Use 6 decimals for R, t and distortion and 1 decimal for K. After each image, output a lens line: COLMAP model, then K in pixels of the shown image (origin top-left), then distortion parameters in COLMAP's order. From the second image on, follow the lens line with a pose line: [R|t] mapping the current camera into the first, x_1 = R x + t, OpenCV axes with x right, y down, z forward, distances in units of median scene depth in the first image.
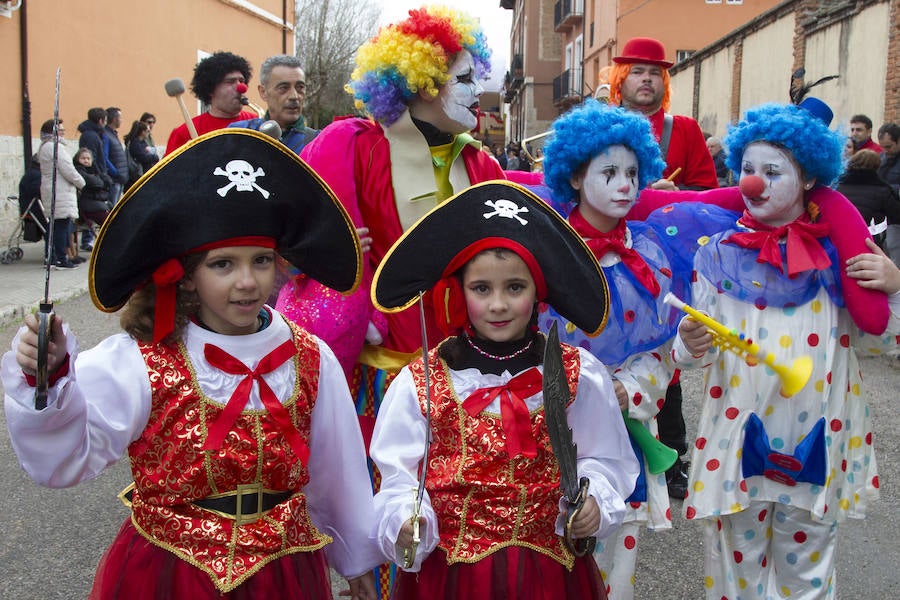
lens RADIAL K [[1221.7, 0, 467.9], [0, 1221.7, 303.0], [0, 0, 1]] dist [-0.059722, -0.011593]
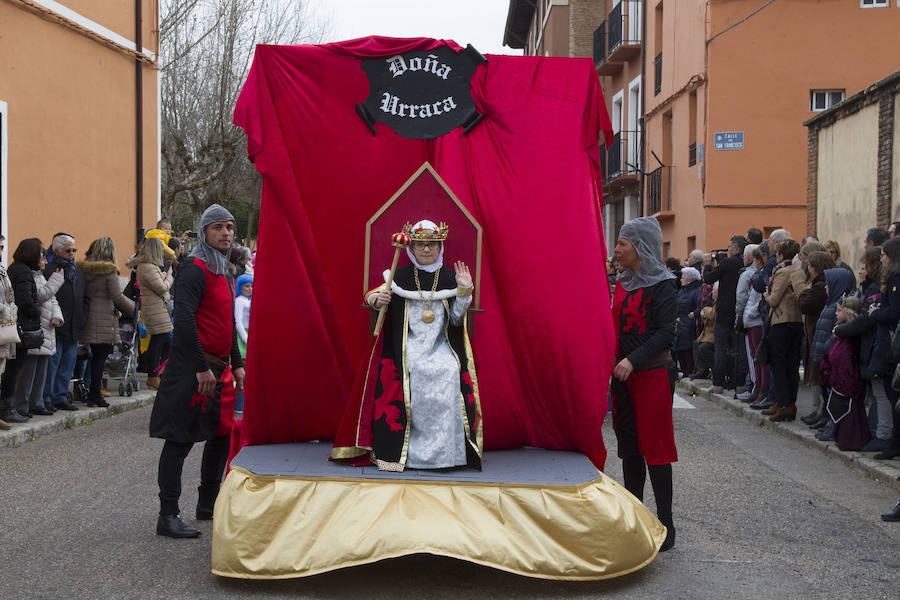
lens RADIAL K [[1463.1, 0, 450.0], [0, 1463.1, 300.0], [0, 0, 1]] dist [0.132572, 0.050637]
pose [[0.999884, -0.014916, -0.003165, -0.003225], [0.014542, 0.995245, -0.096316, -0.039281], [0.004587, 0.096258, 0.995346, 0.290632]]
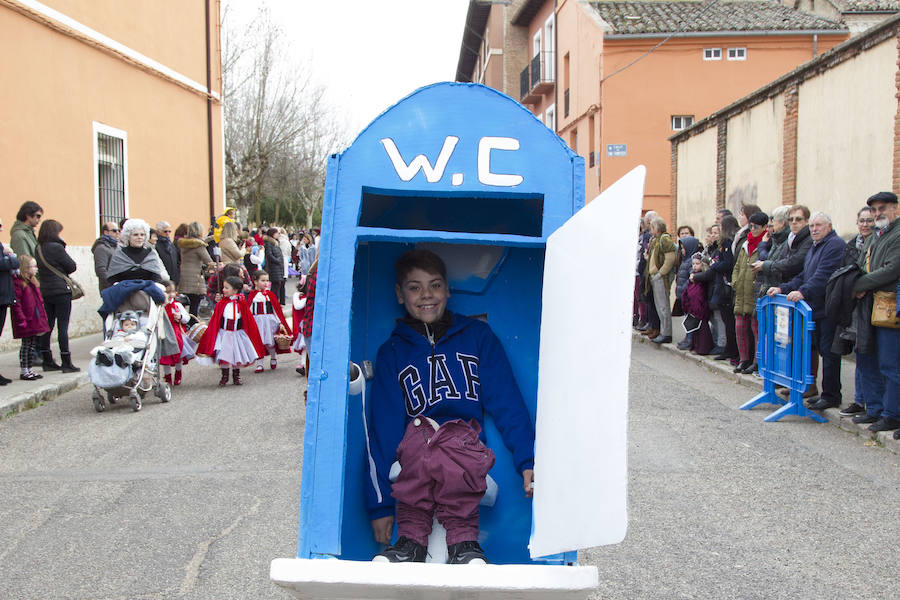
lens RADIAL K [[1080.0, 0, 448.2], [0, 1080.0, 364.9], [0, 0, 1]] dist [-0.091182, 0.011791]
pose [[0.998926, -0.032174, 0.033355, -0.017210], [0.032374, 0.999461, -0.005450, -0.032290], [-0.033162, 0.006524, 0.999429, 0.247286]]
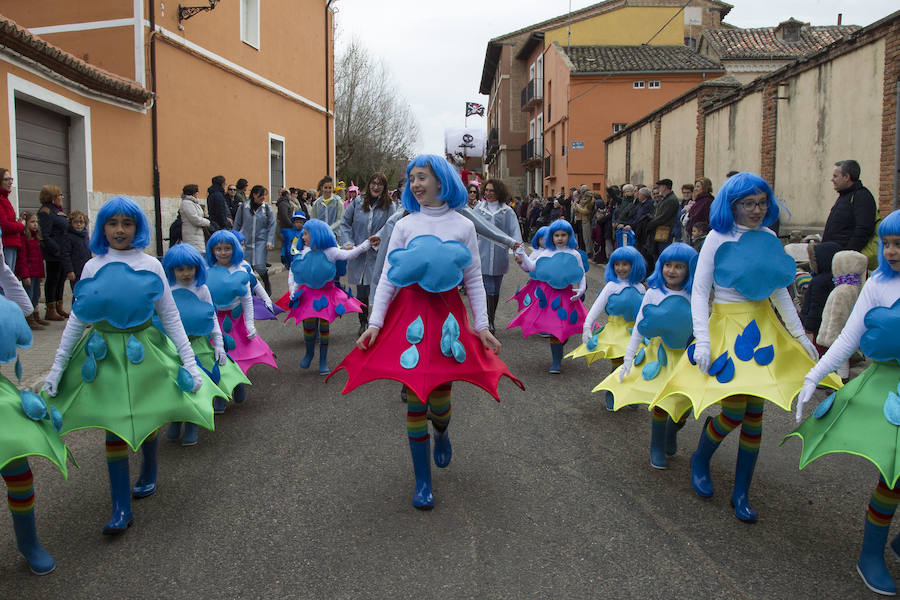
lens RADIAL K [[963.6, 0, 421.6], [0, 963.6, 301.0], [0, 0, 1]] dist [-0.102777, 0.176563]
pose [[0.999463, -0.017288, -0.027822, -0.015667], [0.016751, 0.999671, -0.019401, 0.007926], [0.028148, 0.018925, 0.999425, -0.073691]]
